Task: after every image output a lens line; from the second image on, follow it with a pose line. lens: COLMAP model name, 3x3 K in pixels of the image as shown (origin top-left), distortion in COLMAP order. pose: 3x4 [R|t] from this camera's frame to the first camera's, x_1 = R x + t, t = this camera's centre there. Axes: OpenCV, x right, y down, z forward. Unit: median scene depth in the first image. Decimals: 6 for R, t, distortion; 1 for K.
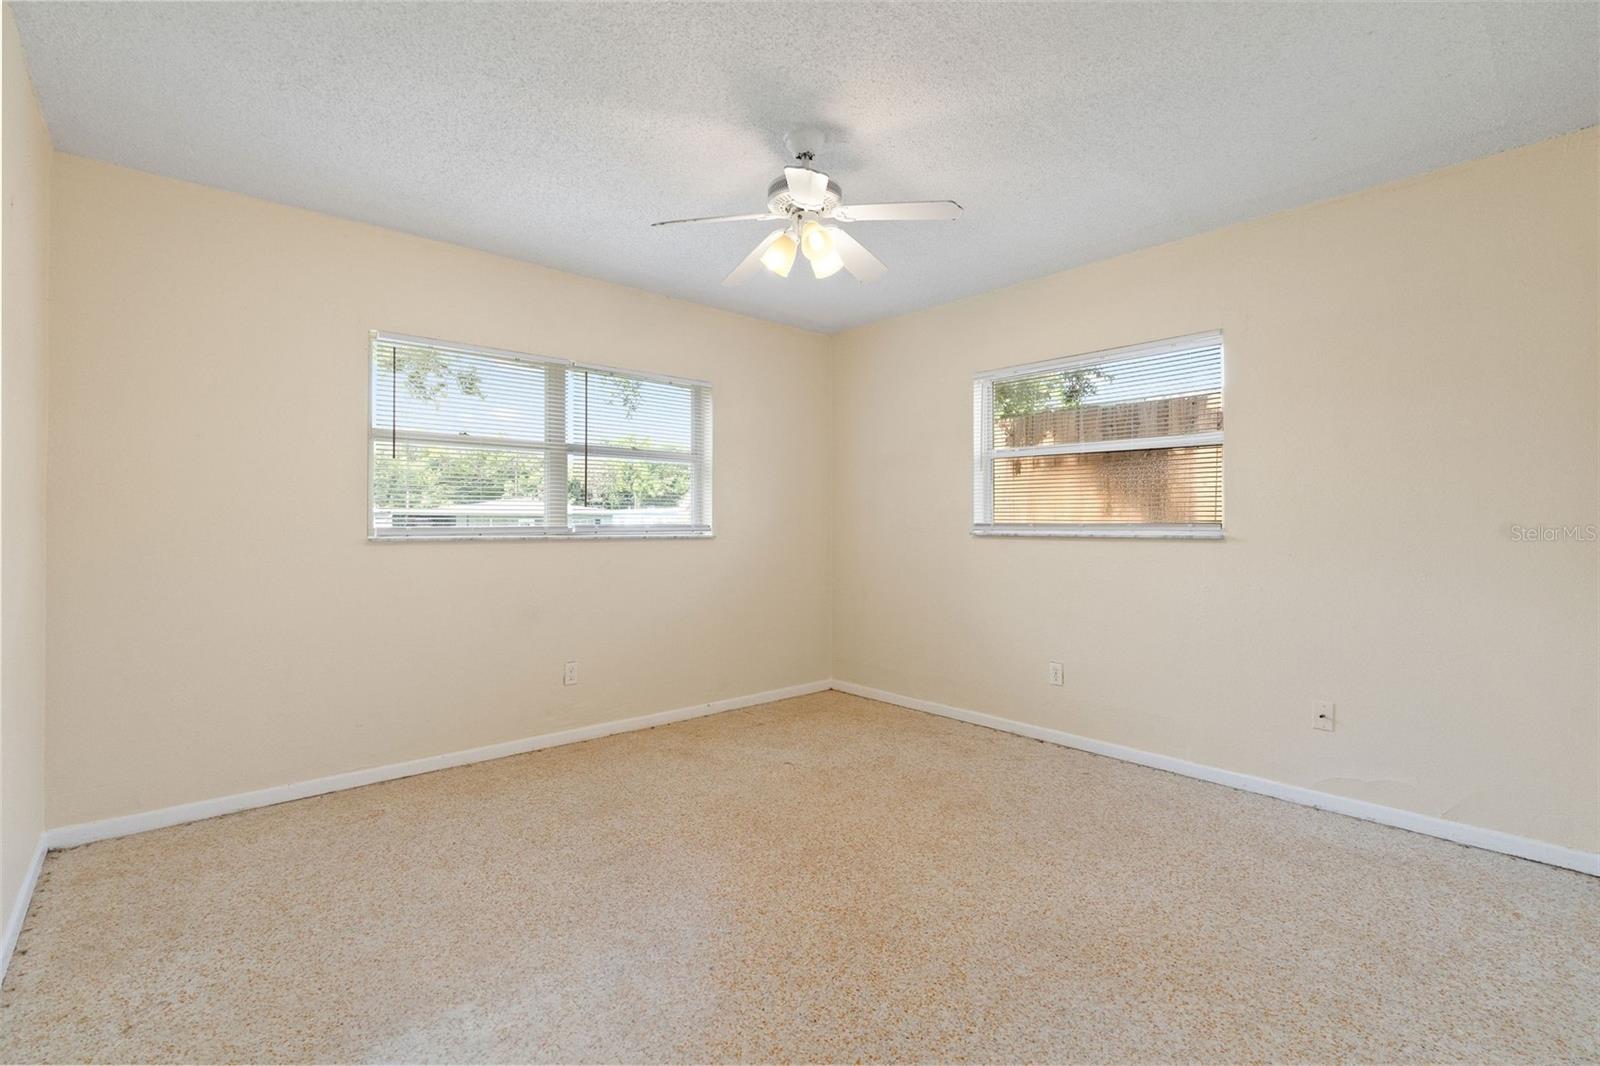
lens RADIAL K [[729.6, 0, 800.0], [0, 729.6, 524.8], [0, 0, 1]] dist [-0.018904, -0.000192]
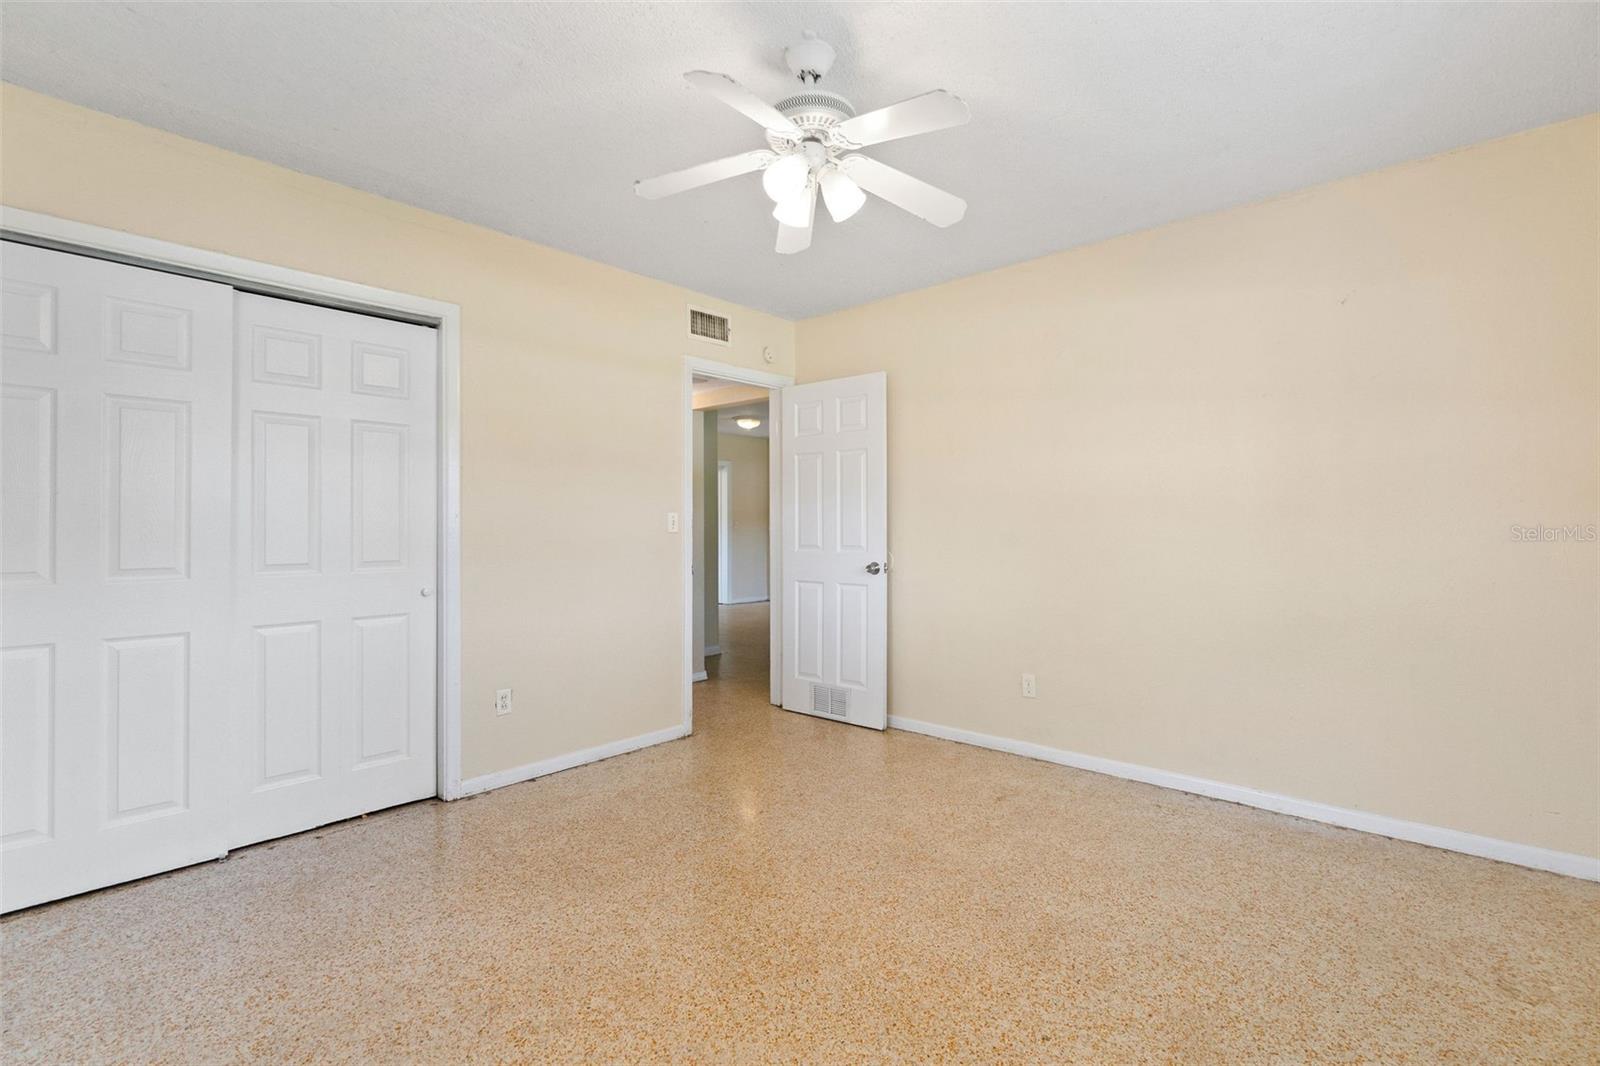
lens RADIAL K [[729.6, 0, 799.7], [0, 729.6, 532.6], [0, 0, 1]] dist [-0.018904, -0.000192]
pose [[-0.993983, 0.001400, -0.109523, 0.114979], [0.000511, 0.999967, 0.008143, -0.000728], [0.109530, 0.008038, -0.993951, 1.933855]]
